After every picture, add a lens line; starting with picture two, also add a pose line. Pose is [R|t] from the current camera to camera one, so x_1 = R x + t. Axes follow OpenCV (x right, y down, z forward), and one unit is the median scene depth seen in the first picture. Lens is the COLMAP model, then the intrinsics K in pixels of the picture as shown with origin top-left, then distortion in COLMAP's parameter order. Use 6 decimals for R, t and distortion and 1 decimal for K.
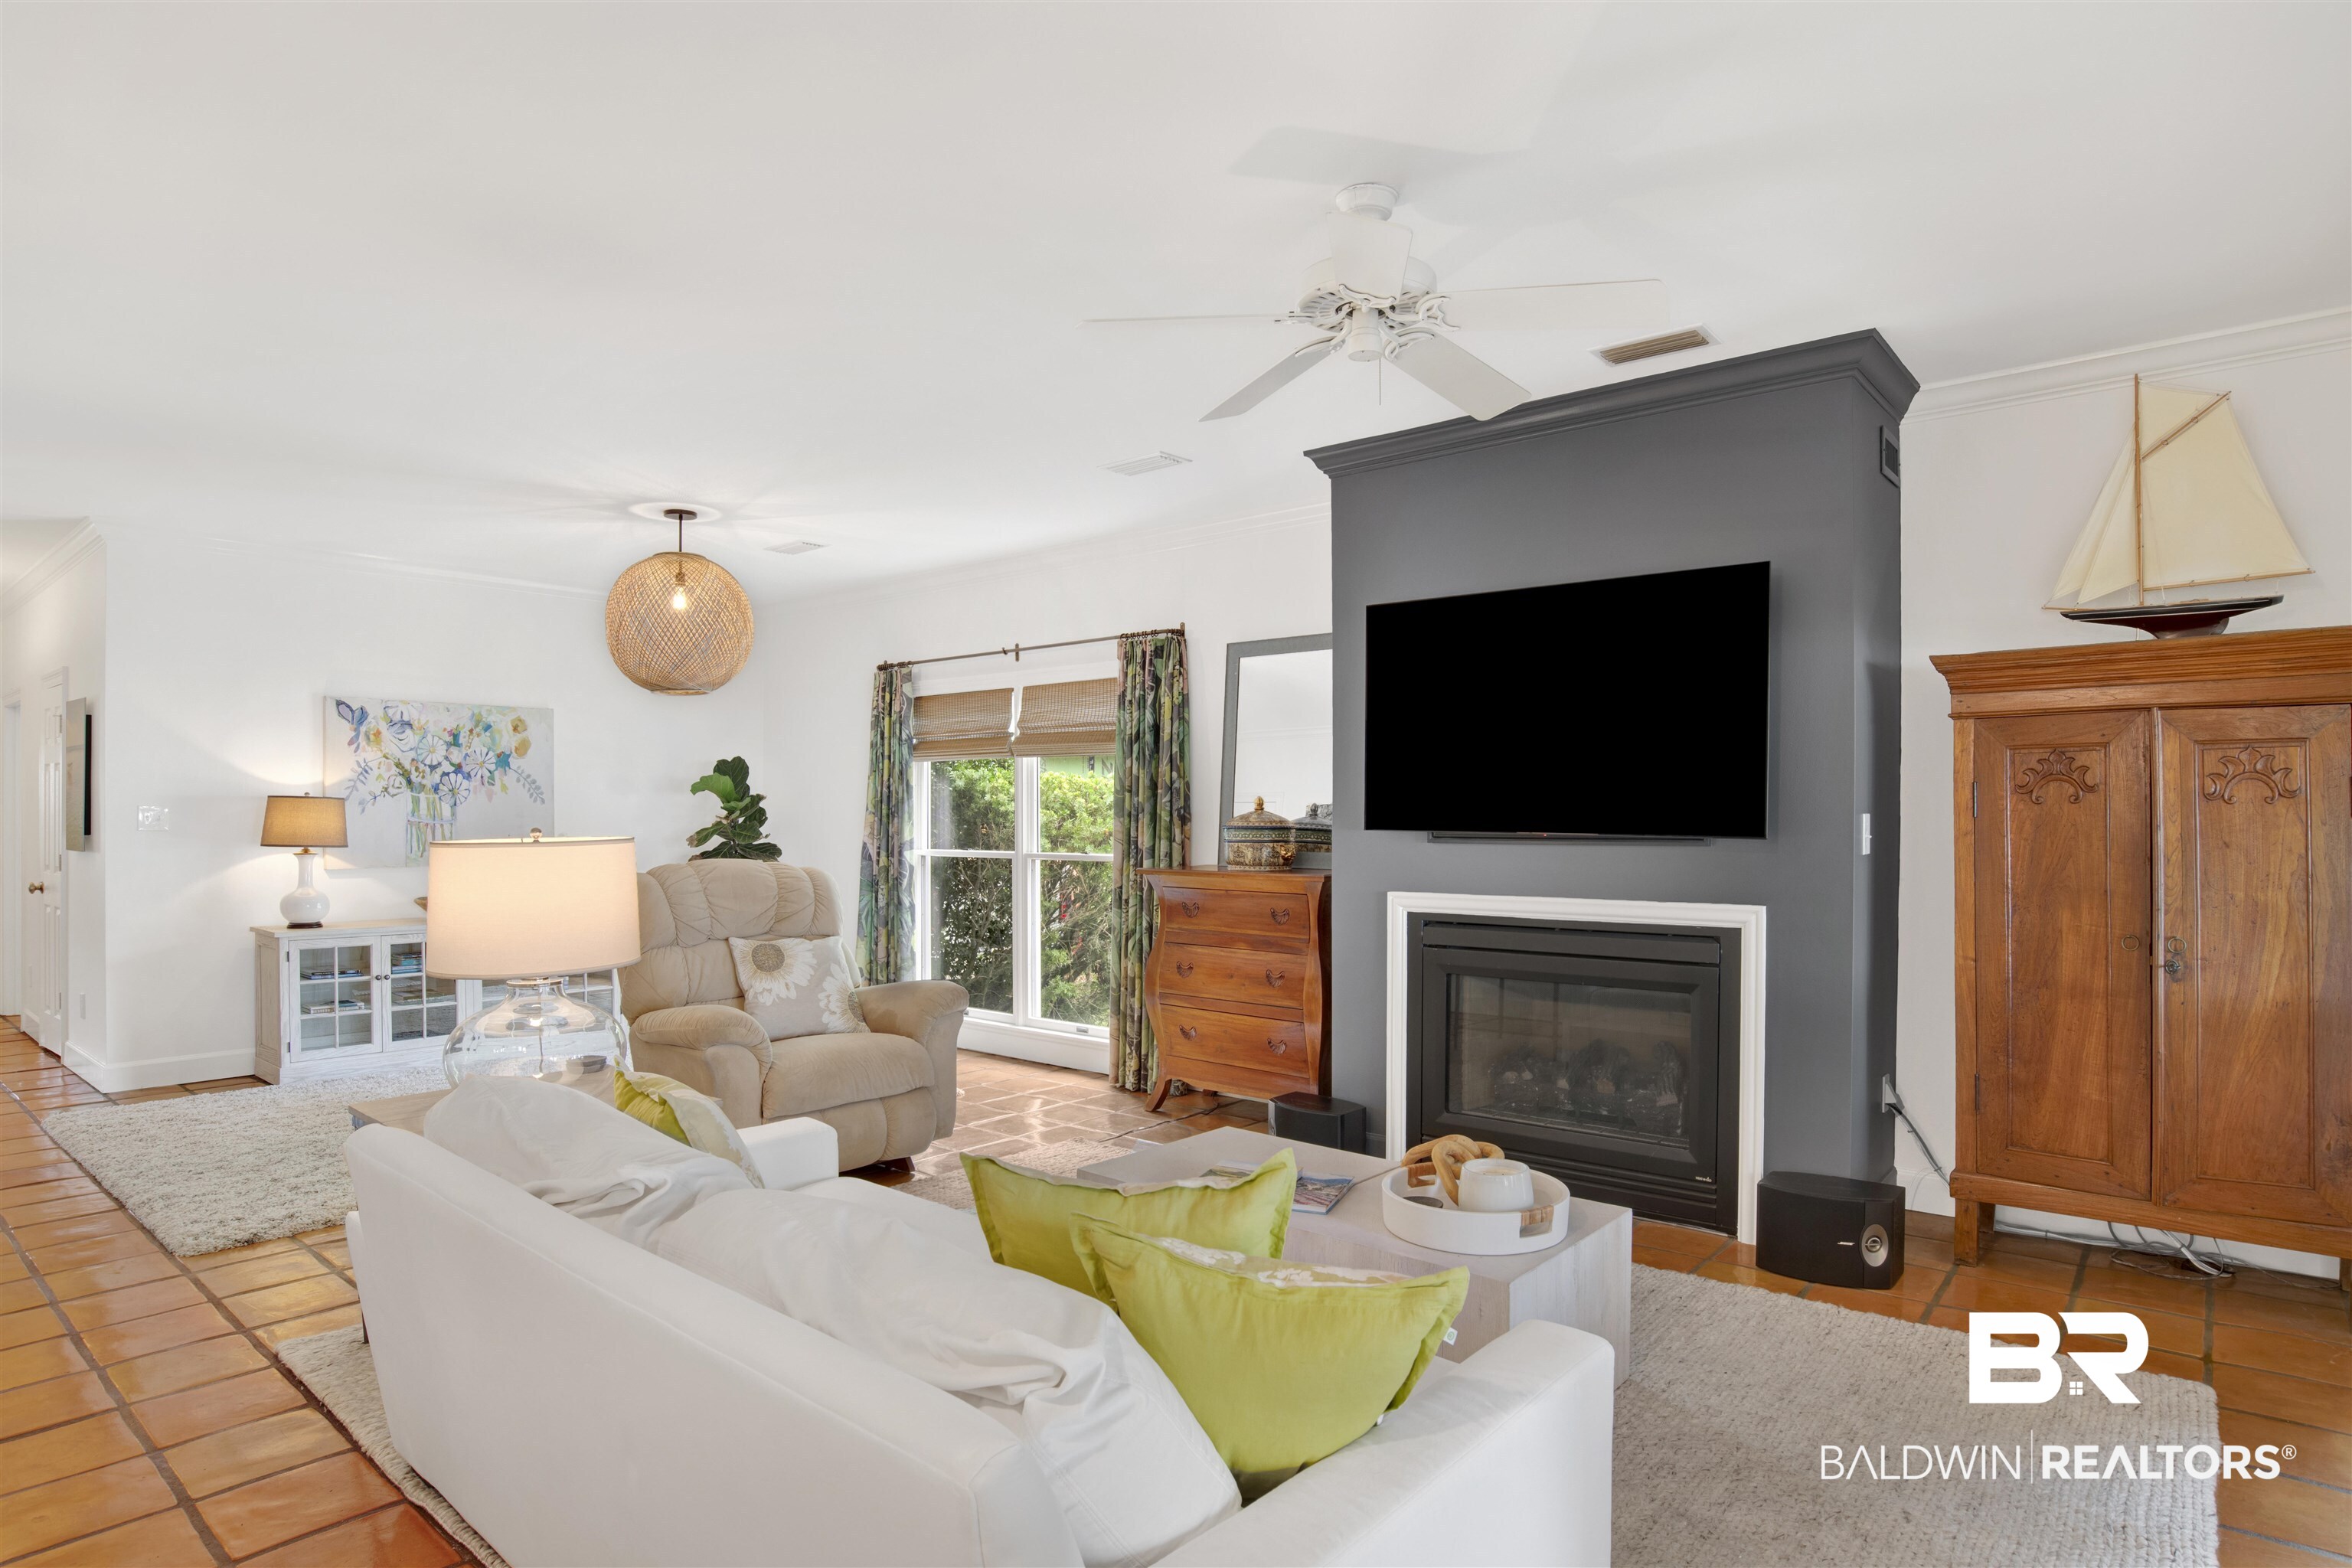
lens RADIAL K [[1312.1, 0, 1105.0], [0, 1312.1, 811.7], [0, 0, 1]] dist [-0.043886, 0.001552]
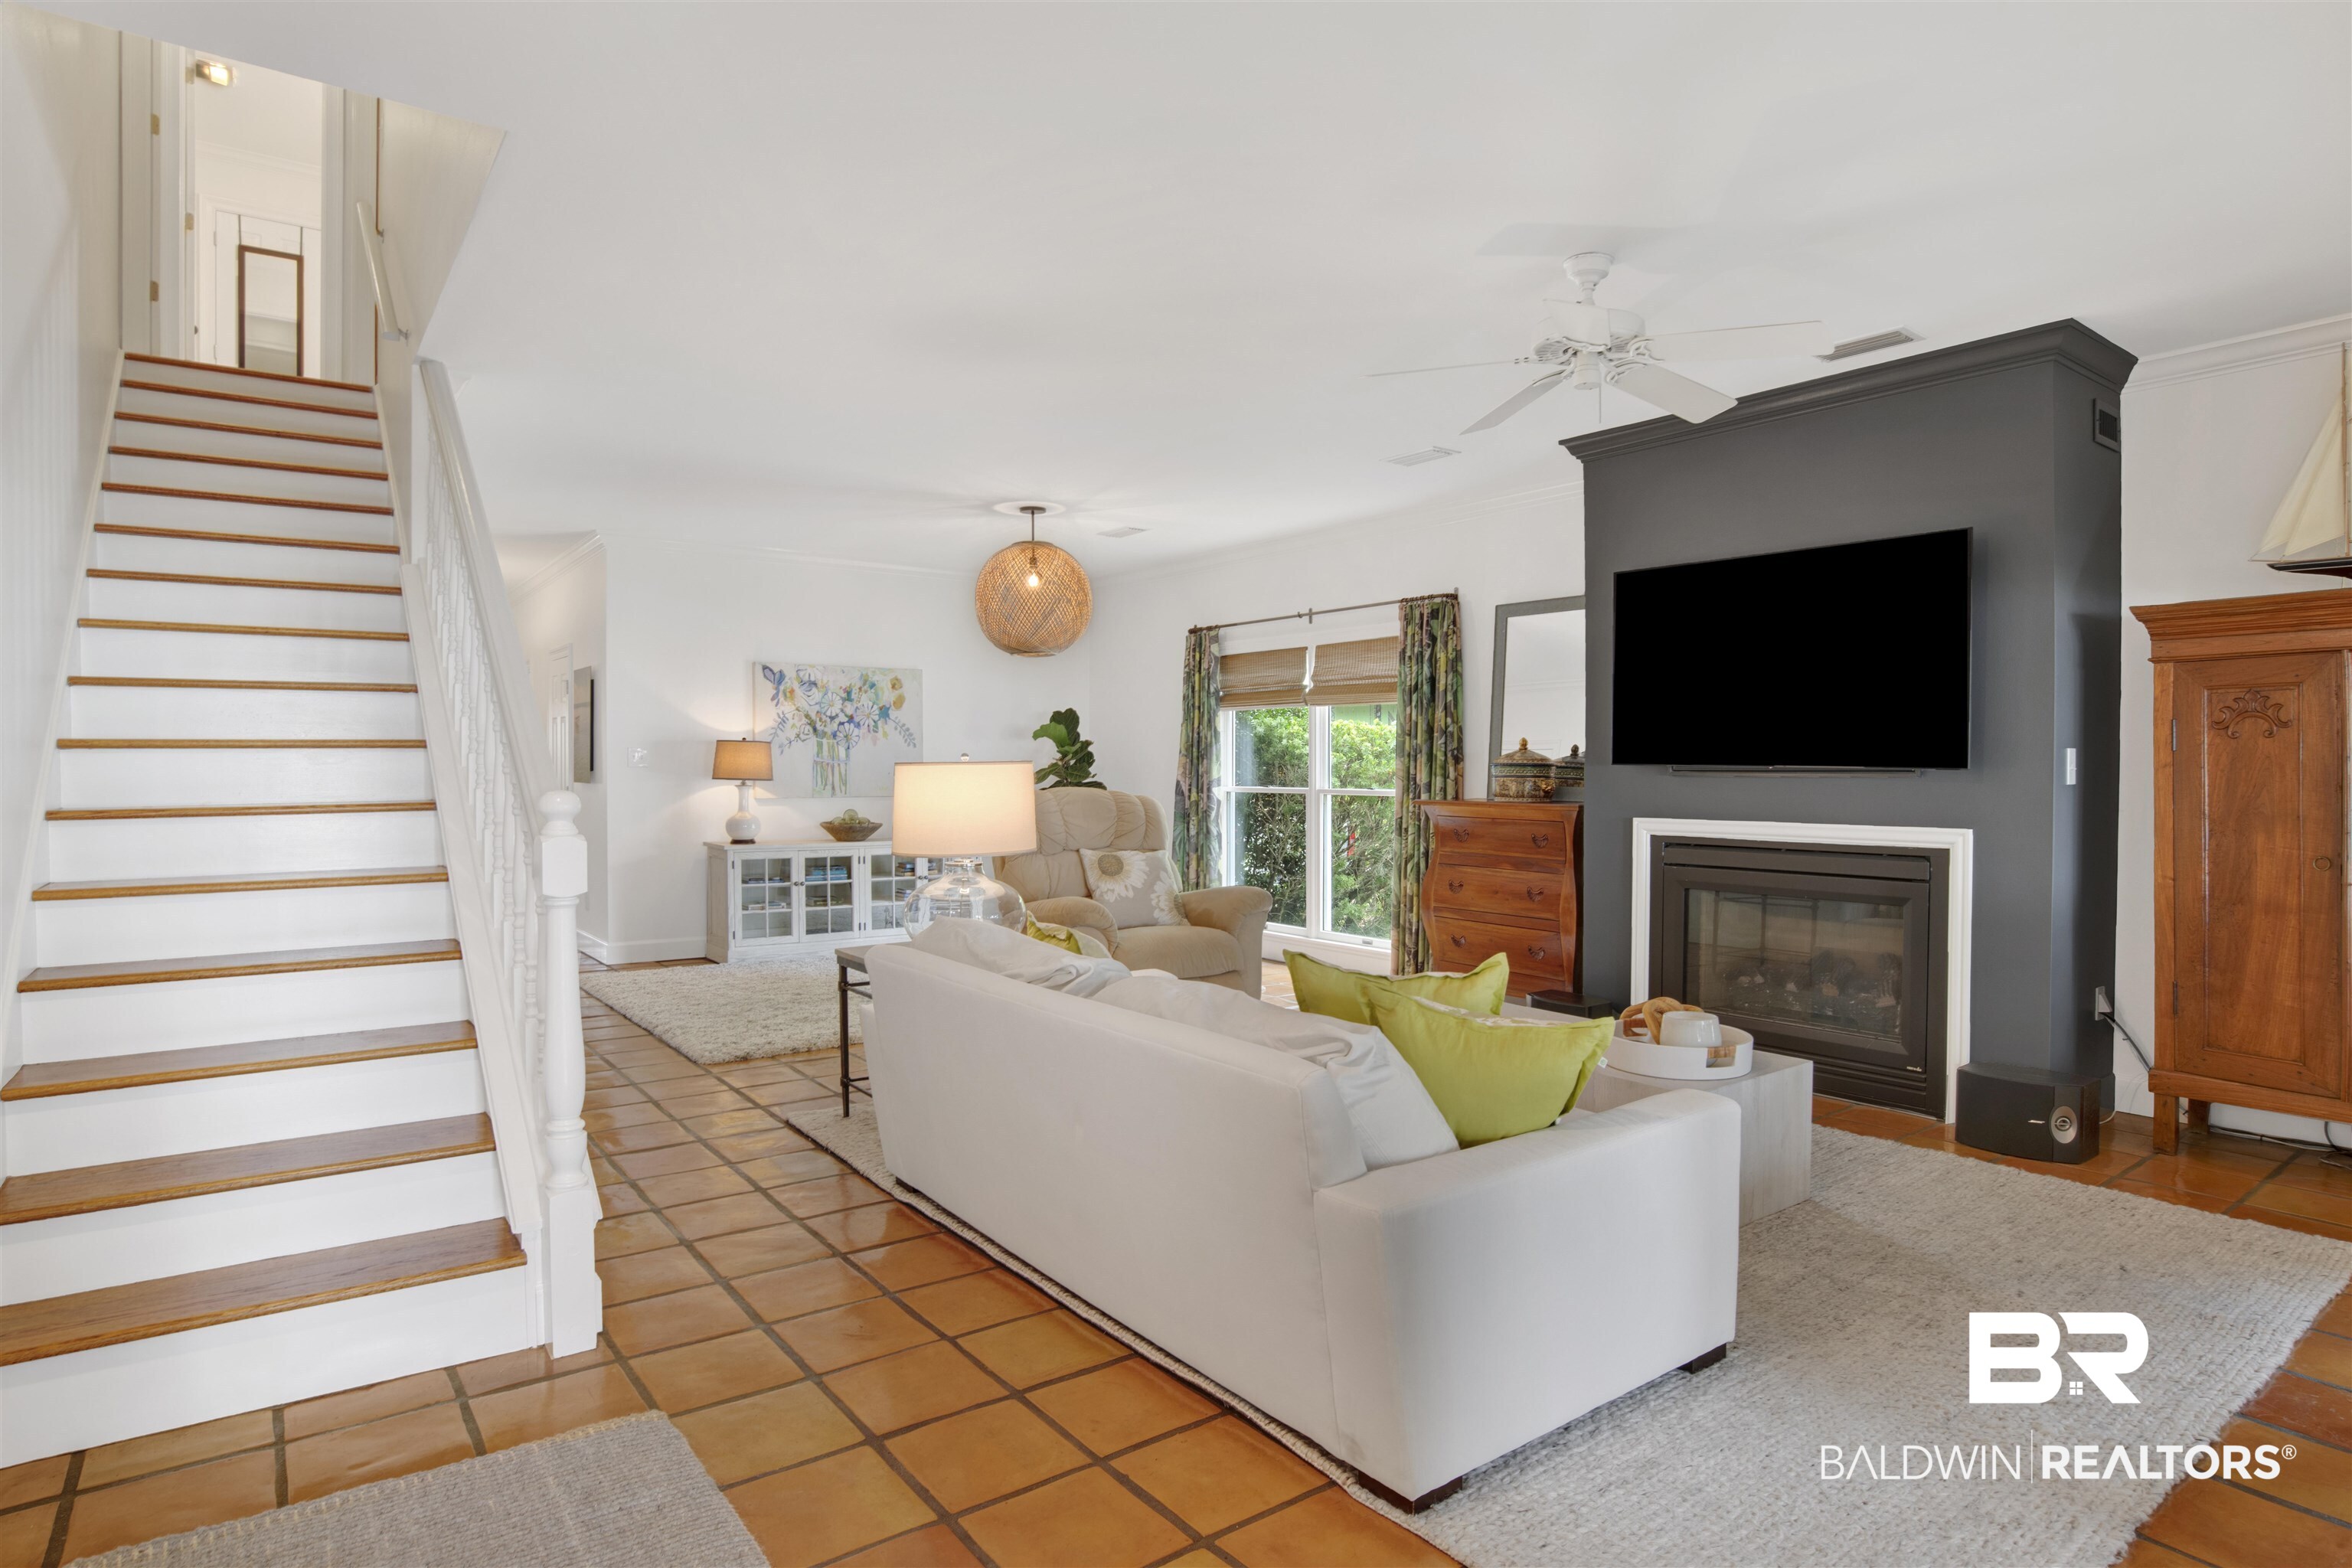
lens RADIAL K [[1262.4, 0, 1091.8], [0, 1262.4, 758.9], [0, 0, 1]] dist [-0.078845, 0.020607]
pose [[0.972622, 0.002413, -0.232379, 0.004484], [-0.003658, 0.999981, -0.004928, 0.013534], [0.232363, 0.005644, 0.972613, -0.154689]]
